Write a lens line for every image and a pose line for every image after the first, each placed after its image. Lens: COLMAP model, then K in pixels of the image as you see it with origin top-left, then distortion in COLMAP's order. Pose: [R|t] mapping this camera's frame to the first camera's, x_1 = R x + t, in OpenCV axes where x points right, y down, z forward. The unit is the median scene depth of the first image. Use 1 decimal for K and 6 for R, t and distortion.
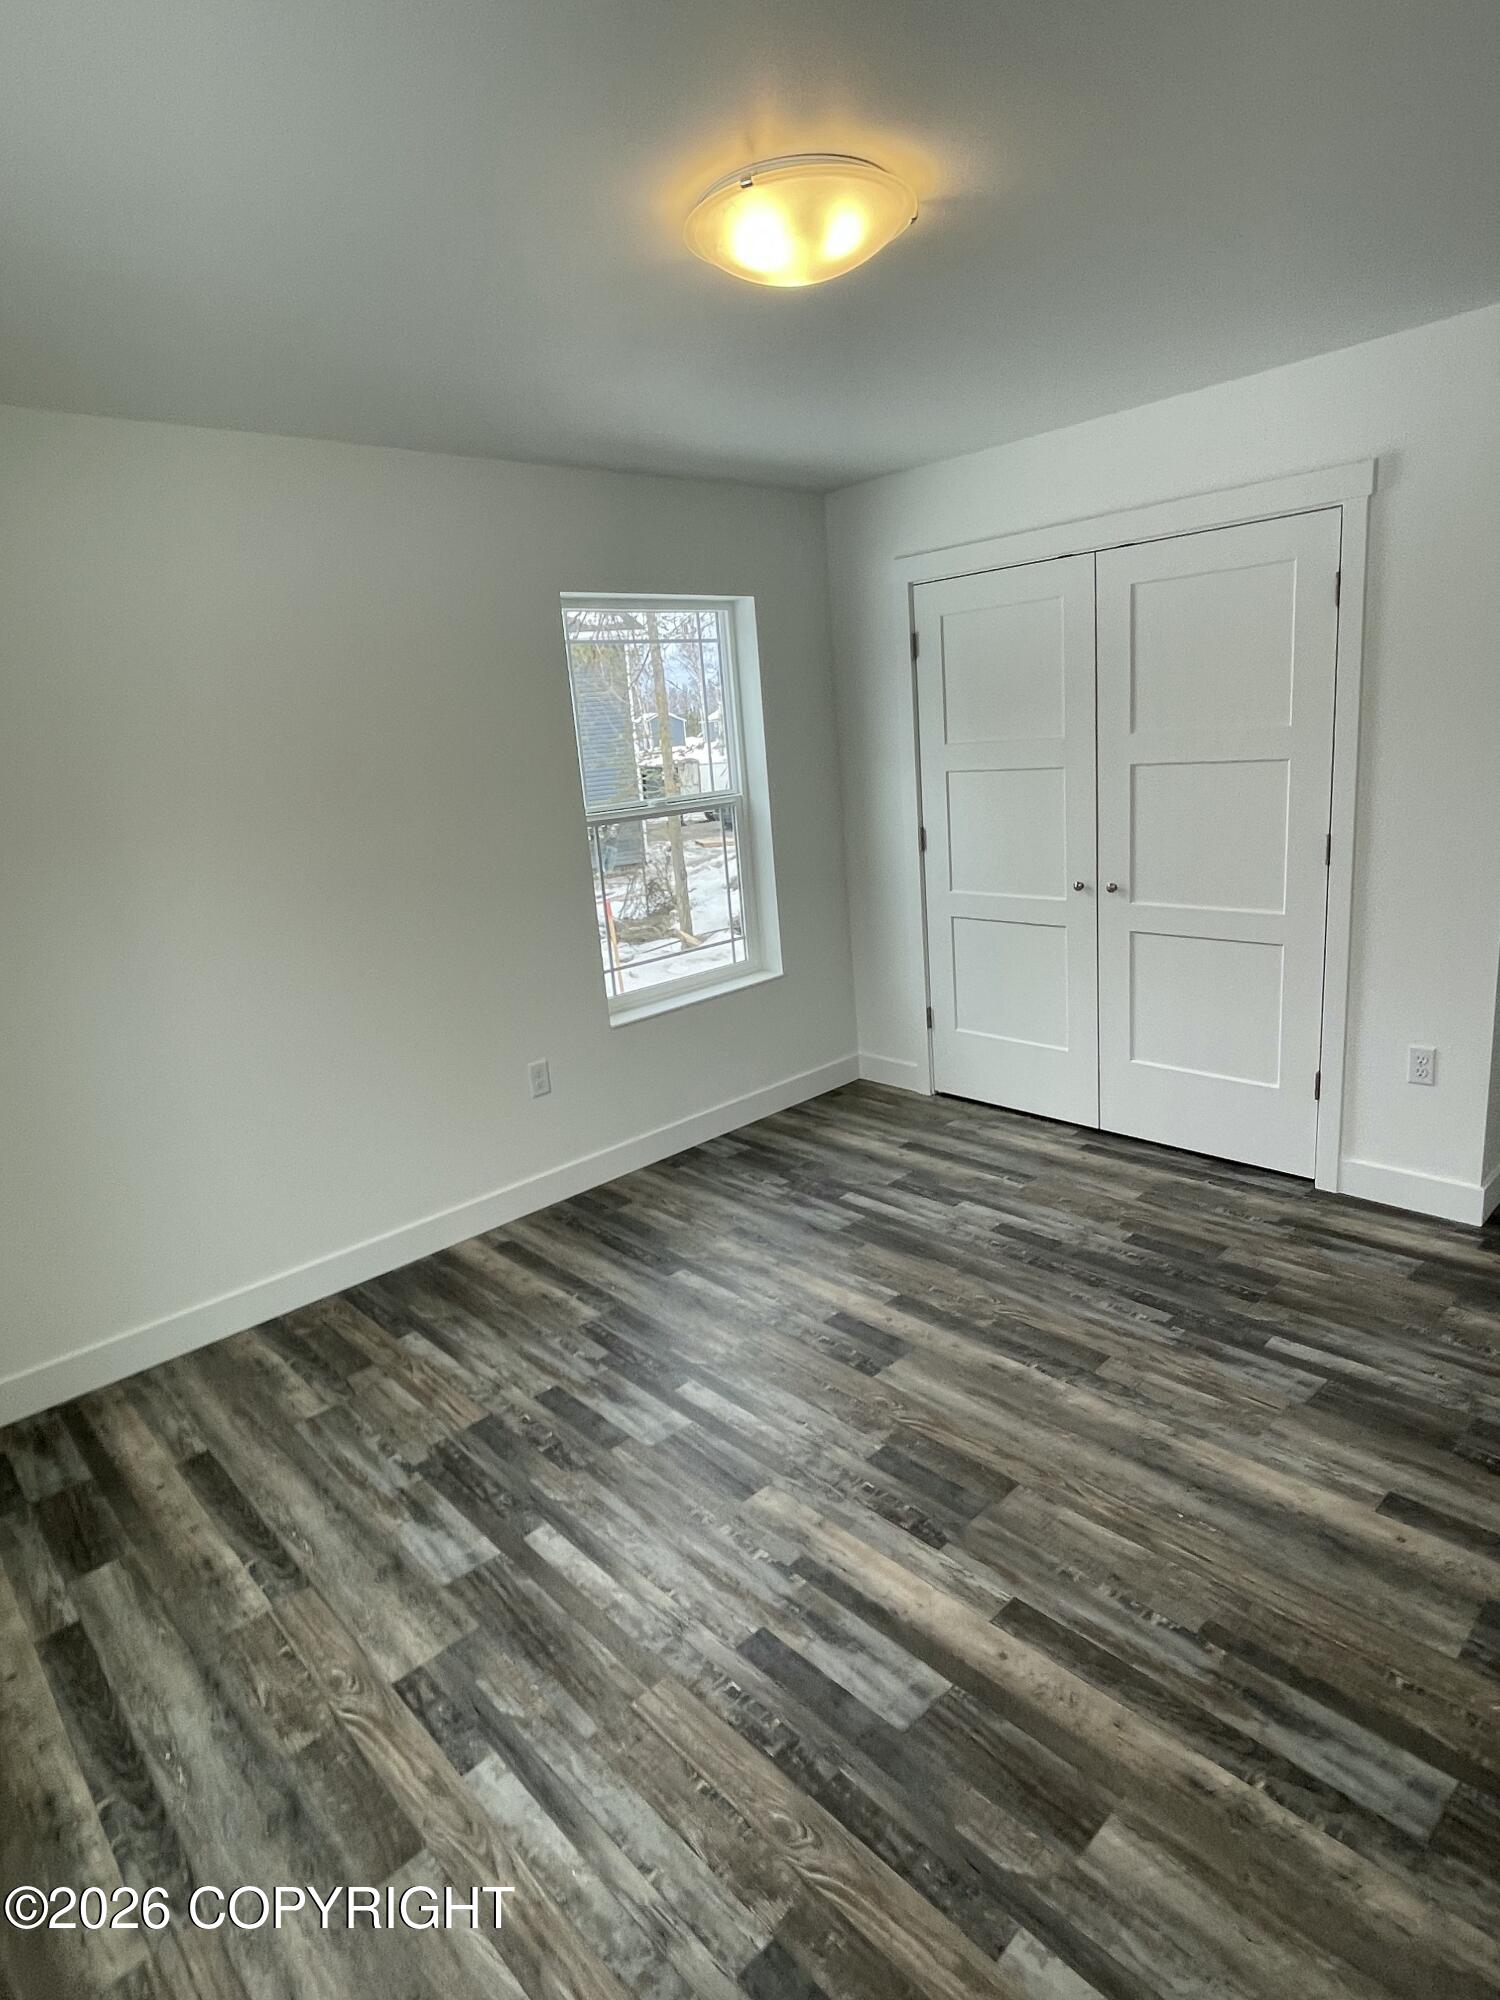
lens RADIAL K [[1086.8, 0, 750.1], [0, 1086.8, 1002.2], [0, 0, 1]] dist [-0.021876, 0.005076]
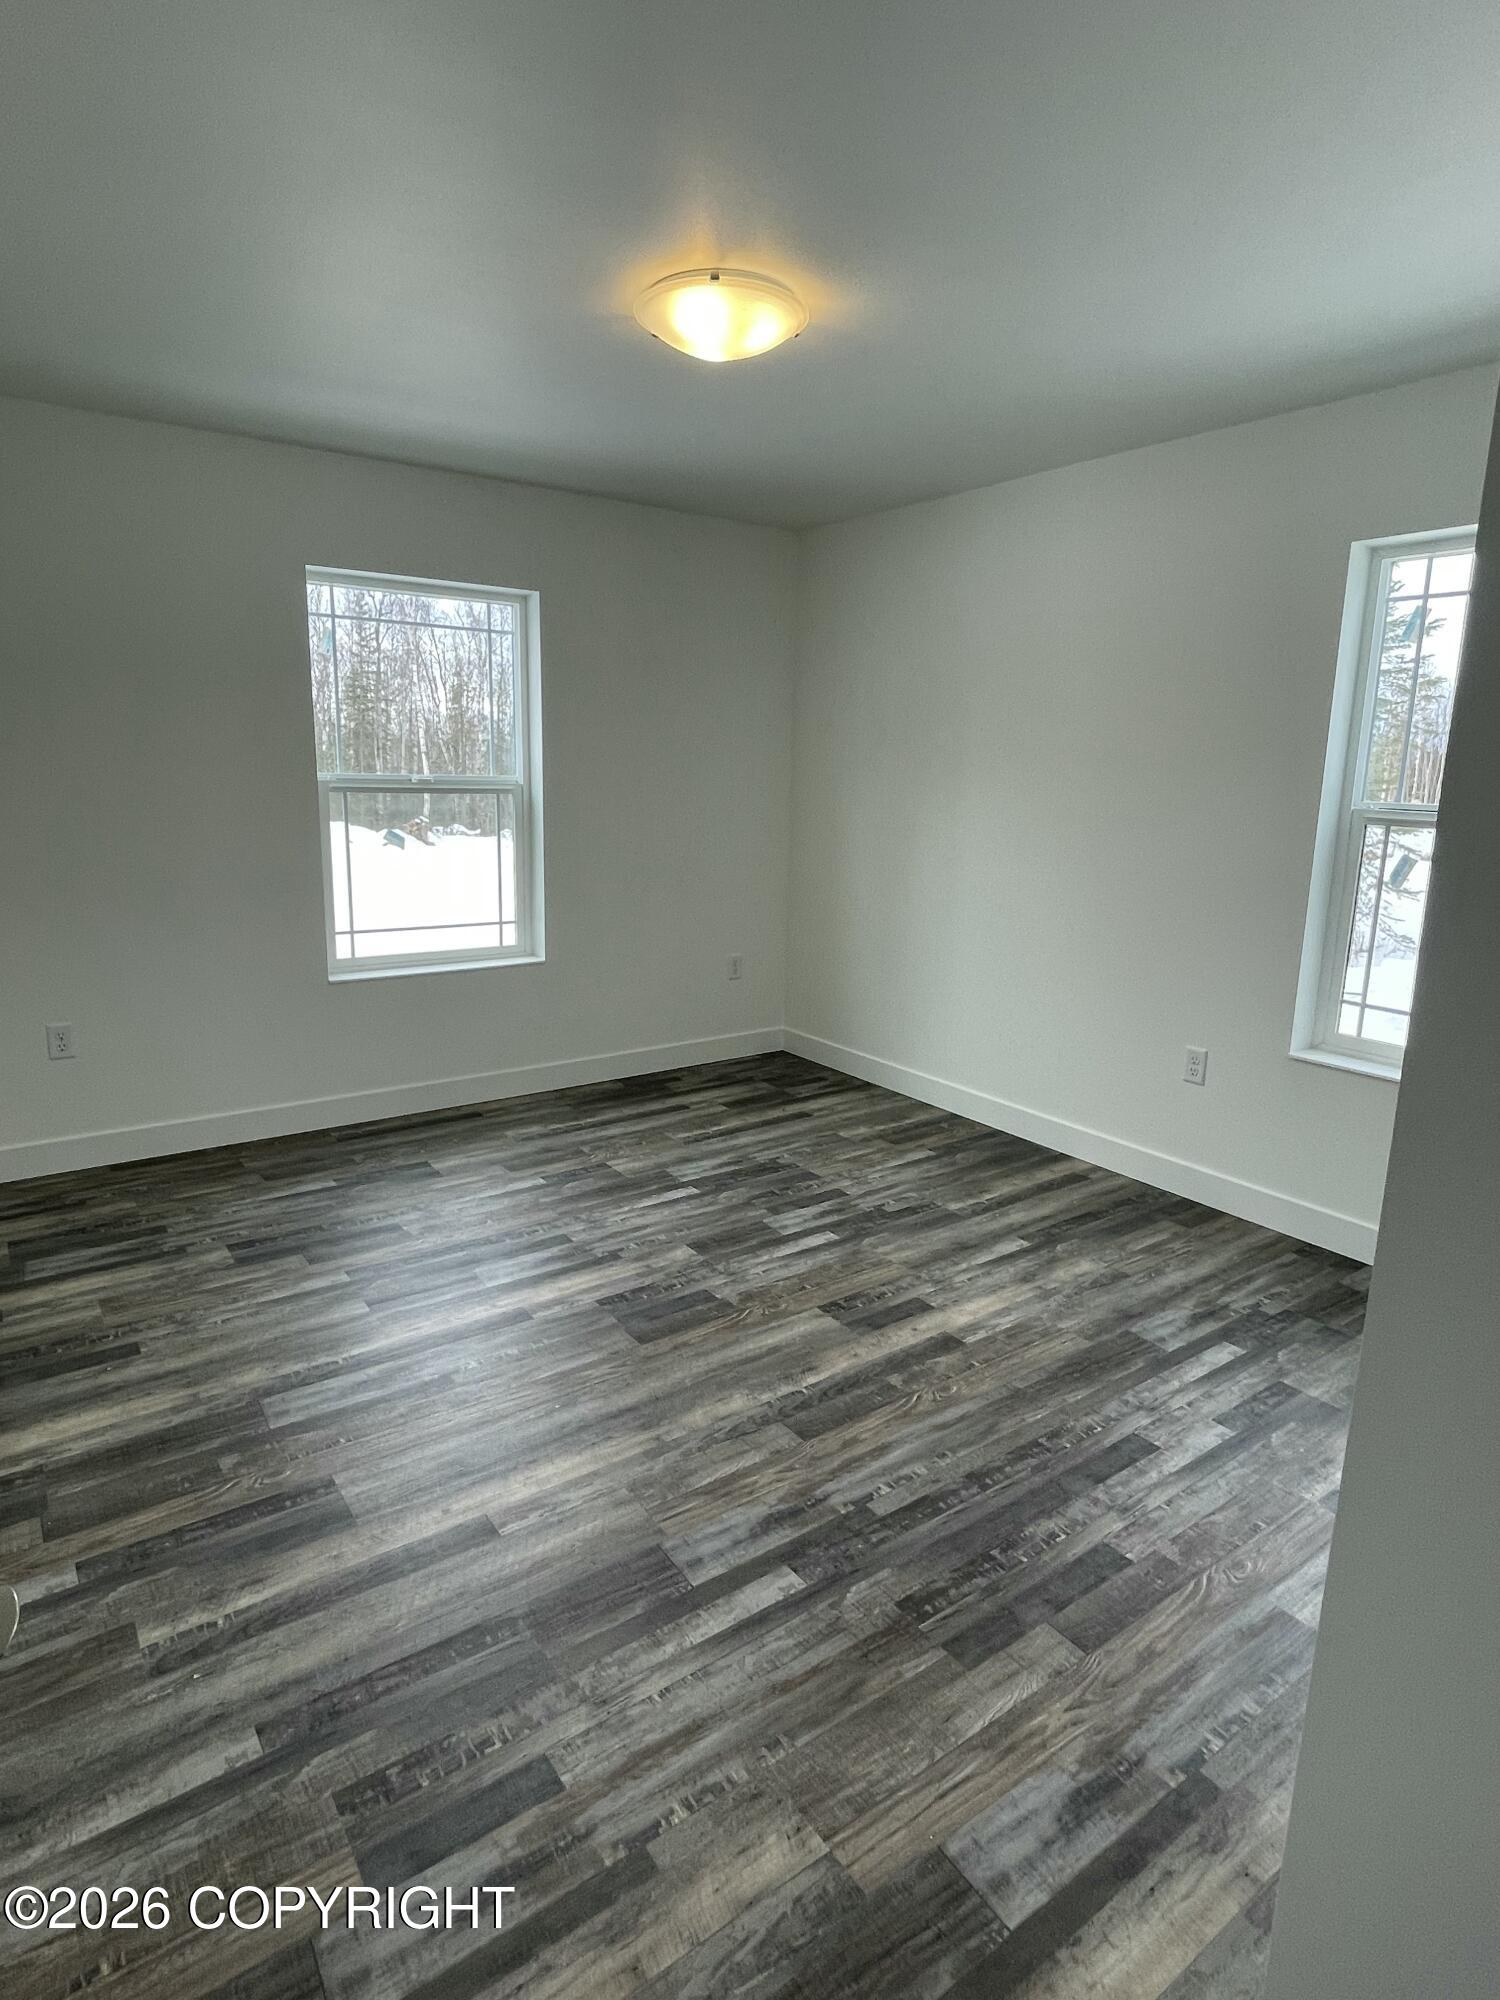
lens RADIAL K [[1086.8, 0, 734.2], [0, 1086.8, 1002.4], [0, 0, 1]] dist [-0.021876, 0.005076]
pose [[-0.134240, 0.291465, -0.947115, 1.003680], [-0.258706, 0.912312, 0.317423, -0.238866], [0.956583, 0.287635, -0.047065, 0.840974]]
